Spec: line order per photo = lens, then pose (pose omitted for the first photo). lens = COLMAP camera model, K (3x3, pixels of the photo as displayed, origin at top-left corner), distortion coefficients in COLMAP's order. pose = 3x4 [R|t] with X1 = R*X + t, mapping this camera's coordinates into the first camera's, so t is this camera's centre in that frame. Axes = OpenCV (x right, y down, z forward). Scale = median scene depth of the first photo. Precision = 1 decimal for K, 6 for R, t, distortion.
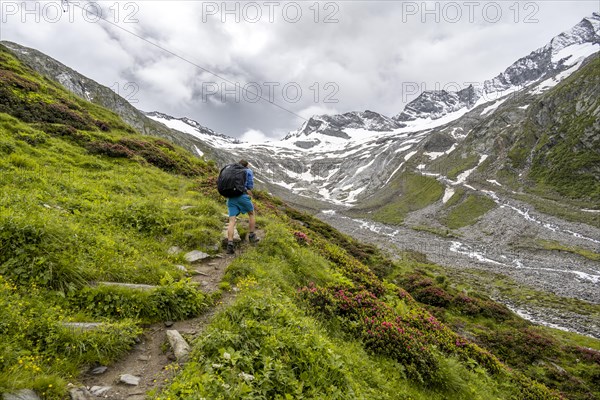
lens RADIAL K [[396.2, 0, 300.6], [0, 396.2, 198.1], [0, 0, 1]] dist [-0.000083, -0.000927]
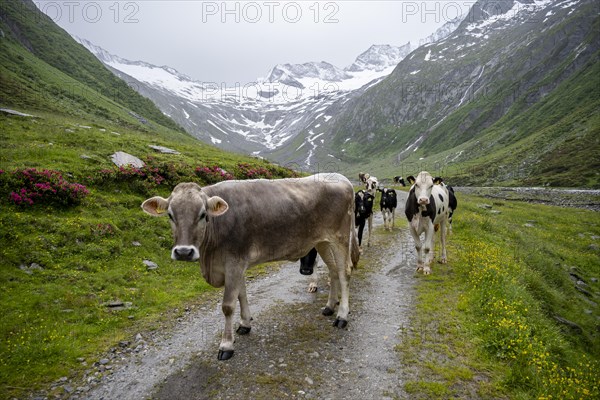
lens RADIAL K [[414.0, 0, 297.7], [0, 414.0, 200.9], [0, 0, 1]] dist [-0.003460, 0.003363]
pose [[0.999204, 0.004963, 0.039585, 0.089081], [-0.011463, 0.986109, 0.165701, -0.032995], [-0.038212, -0.166023, 0.985381, -0.492800]]
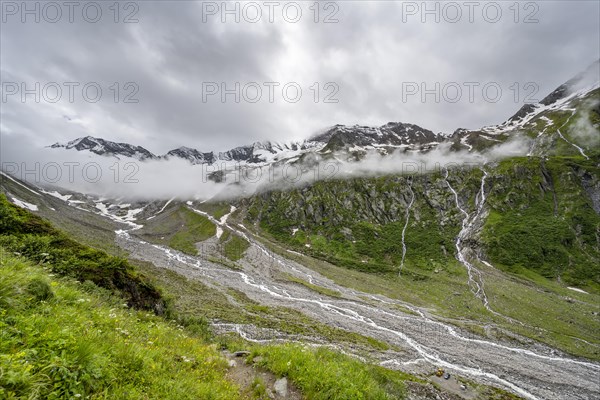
lens RADIAL K [[233.1, 0, 299.0], [0, 233.1, 196.5], [0, 0, 1]] dist [0.001501, -0.001010]
pose [[0.667155, 0.166726, 0.726021, -0.052740], [-0.119892, 0.985958, -0.116248, -0.028975], [-0.735208, -0.009488, 0.677776, 0.022568]]
